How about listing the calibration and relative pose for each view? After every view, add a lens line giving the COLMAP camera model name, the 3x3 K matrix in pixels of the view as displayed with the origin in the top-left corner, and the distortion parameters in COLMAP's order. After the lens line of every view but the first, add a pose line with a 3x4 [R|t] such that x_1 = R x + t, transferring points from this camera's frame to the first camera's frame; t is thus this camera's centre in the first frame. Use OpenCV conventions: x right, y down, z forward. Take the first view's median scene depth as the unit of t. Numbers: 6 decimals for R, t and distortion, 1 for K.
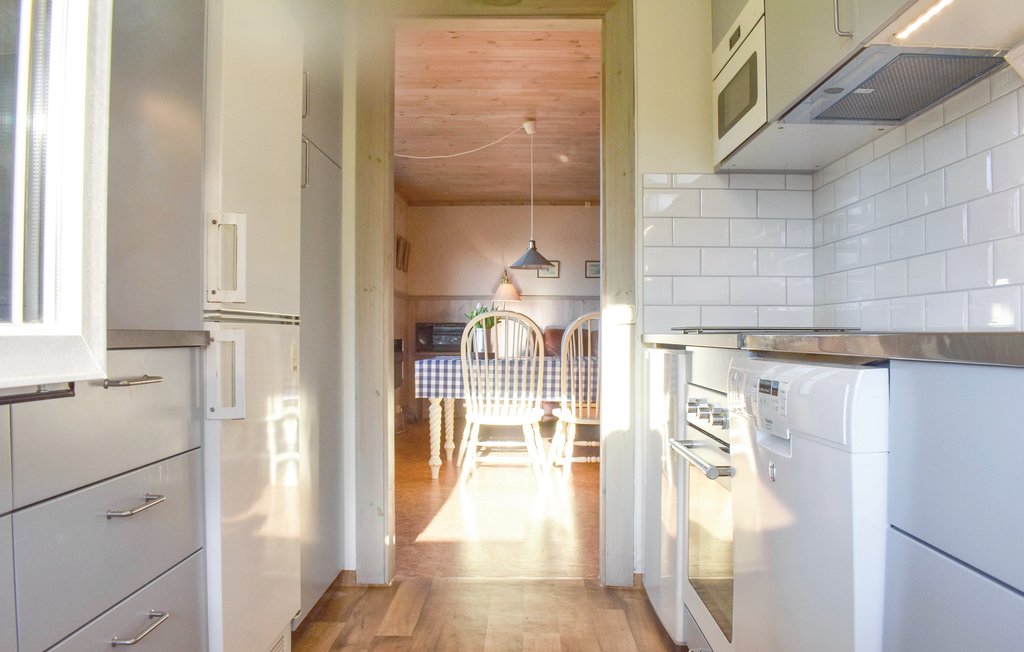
lens RADIAL K [[816.9, 0, 512.0], [0, 816.9, 326.0], [0, 0, 1]] dist [-0.082180, 0.001853]
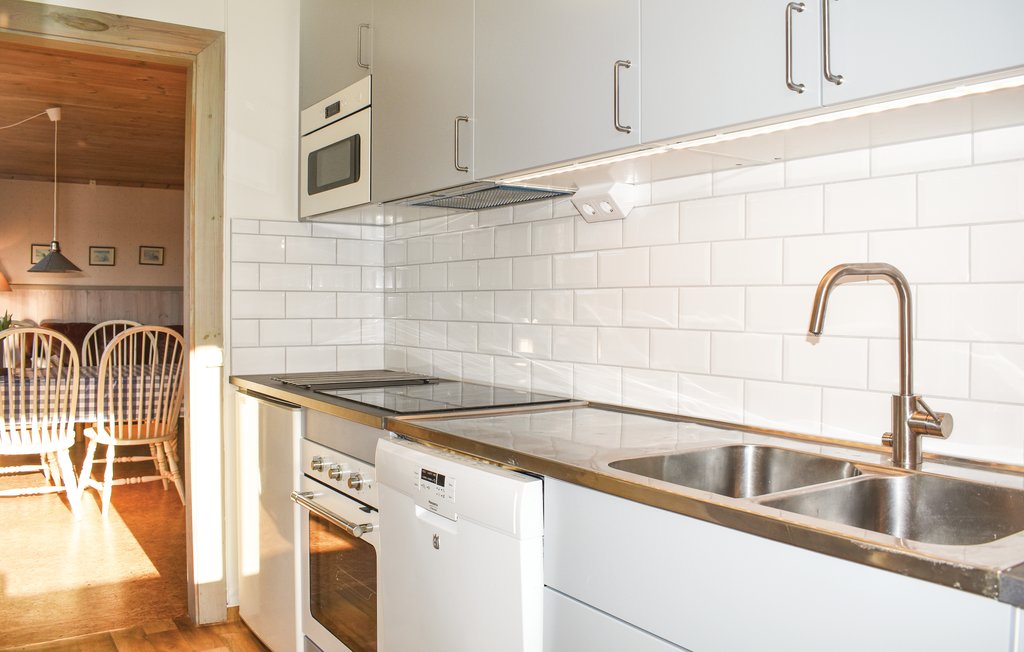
lens RADIAL K [[856.9, 0, 511.6], [0, 856.9, 304.3], [0, 0, 1]] dist [-0.083839, 0.007981]
pose [[0.822602, 0.001362, 0.568616, -0.094051], [-0.010503, 0.999863, 0.012800, -0.058241], [-0.568520, -0.016502, 0.822504, -0.049069]]
